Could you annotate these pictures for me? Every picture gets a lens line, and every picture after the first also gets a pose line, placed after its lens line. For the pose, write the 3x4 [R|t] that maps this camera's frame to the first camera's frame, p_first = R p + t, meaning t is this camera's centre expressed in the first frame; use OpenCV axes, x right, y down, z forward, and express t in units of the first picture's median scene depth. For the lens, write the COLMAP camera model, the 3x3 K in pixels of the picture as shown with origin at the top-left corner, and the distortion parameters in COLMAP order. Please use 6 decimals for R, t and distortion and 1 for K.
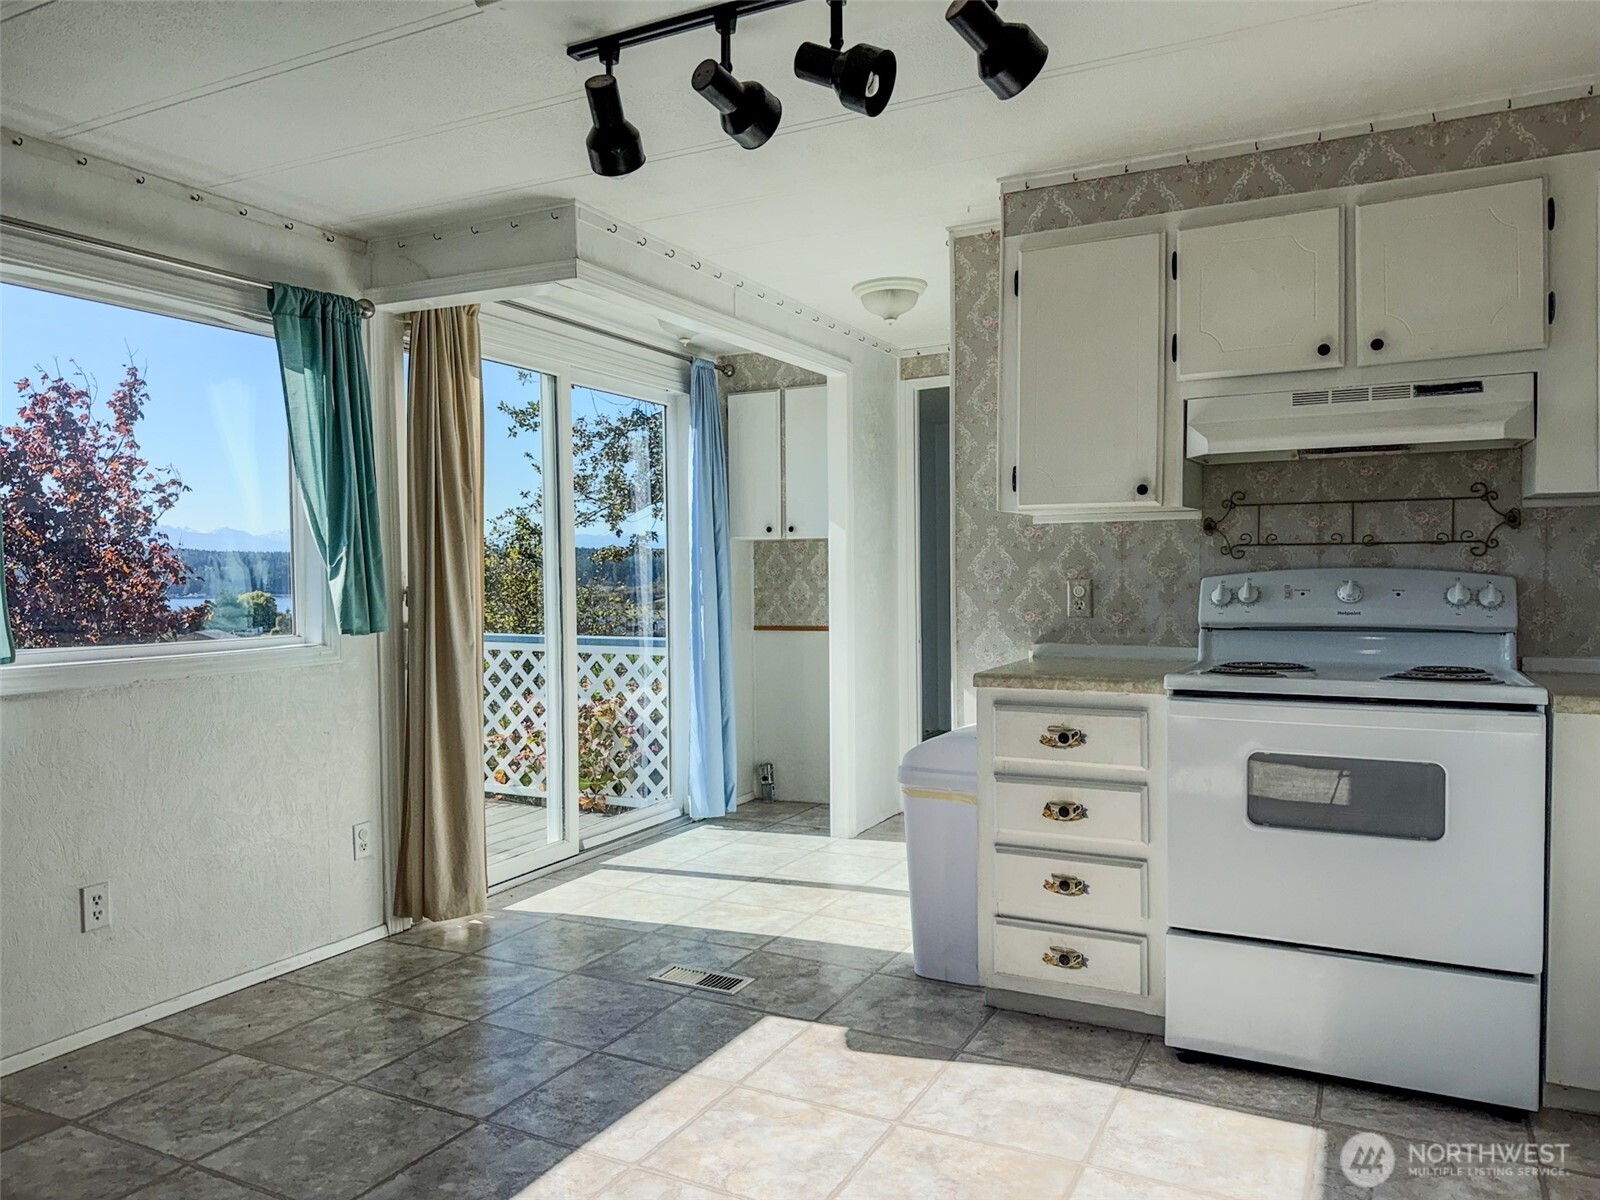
lens RADIAL K [[1134.9, 0, 802.9], [0, 1134.9, 604.3], [0, 0, 1]] dist [0.101257, -0.148634]
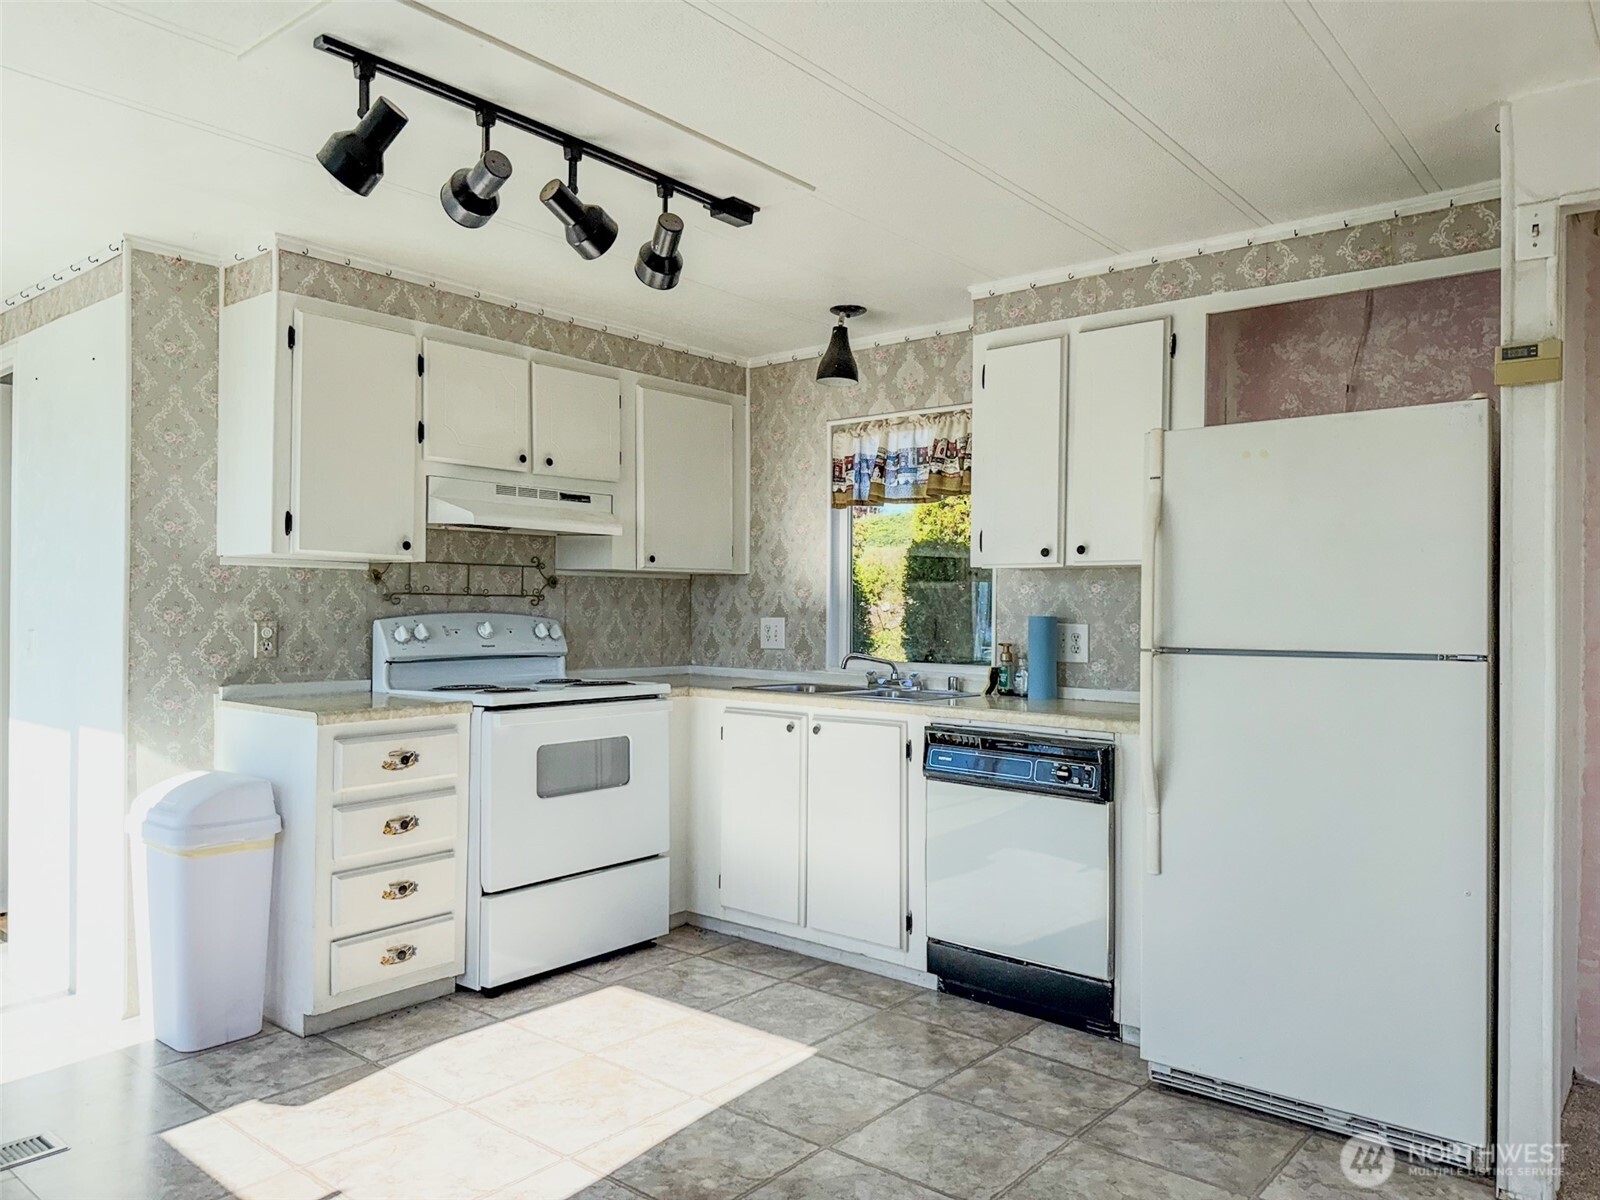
lens RADIAL K [[1134.9, 0, 802.9], [0, 1134.9, 604.3], [0, 0, 1]] dist [0.101257, -0.148634]
pose [[0.208707, 0.014269, 0.977874, -0.755490], [0.020001, 0.999622, -0.018855, -0.008513], [-0.977774, 0.023494, 0.208343, 0.339151]]
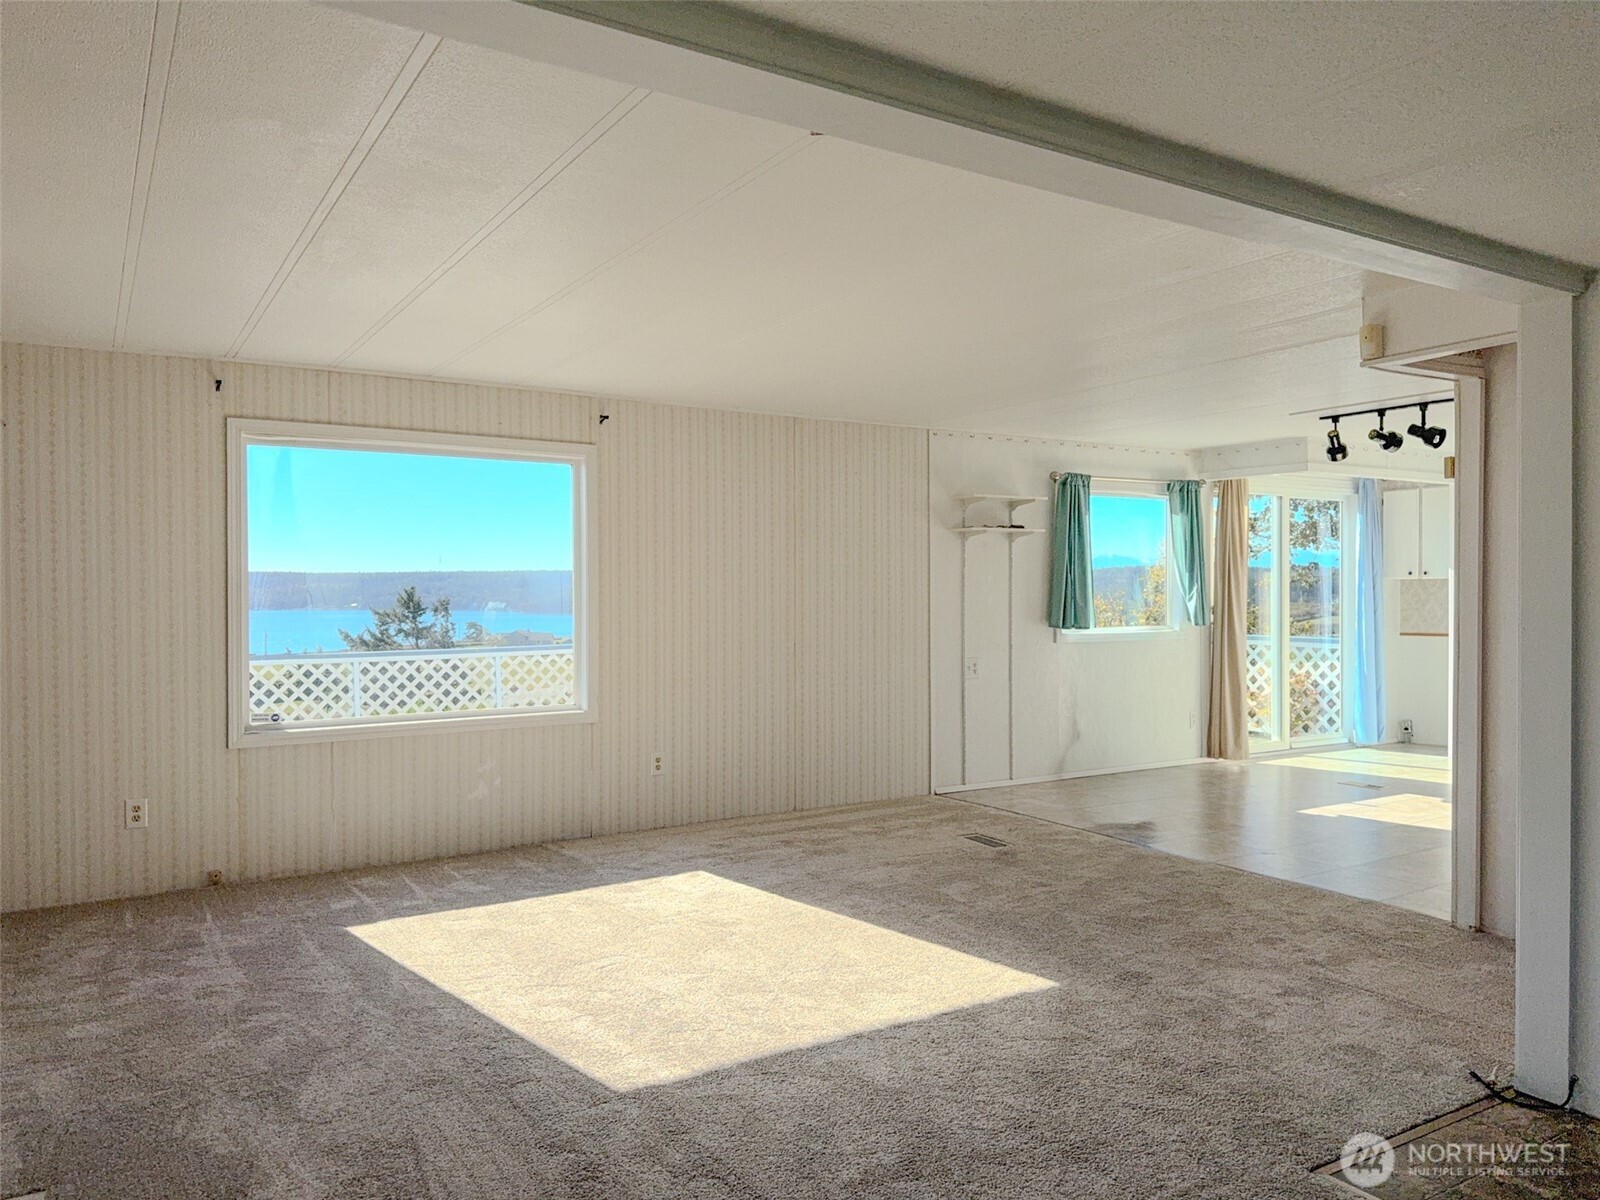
lens RADIAL K [[1134.9, 0, 802.9], [0, 1134.9, 604.3], [0, 0, 1]] dist [0.101257, -0.148634]
pose [[0.860317, 0.011449, -0.509632, 0.107882], [-0.020187, 0.999729, -0.011619, 0.026550], [0.509360, 0.020283, 0.860314, -1.456199]]
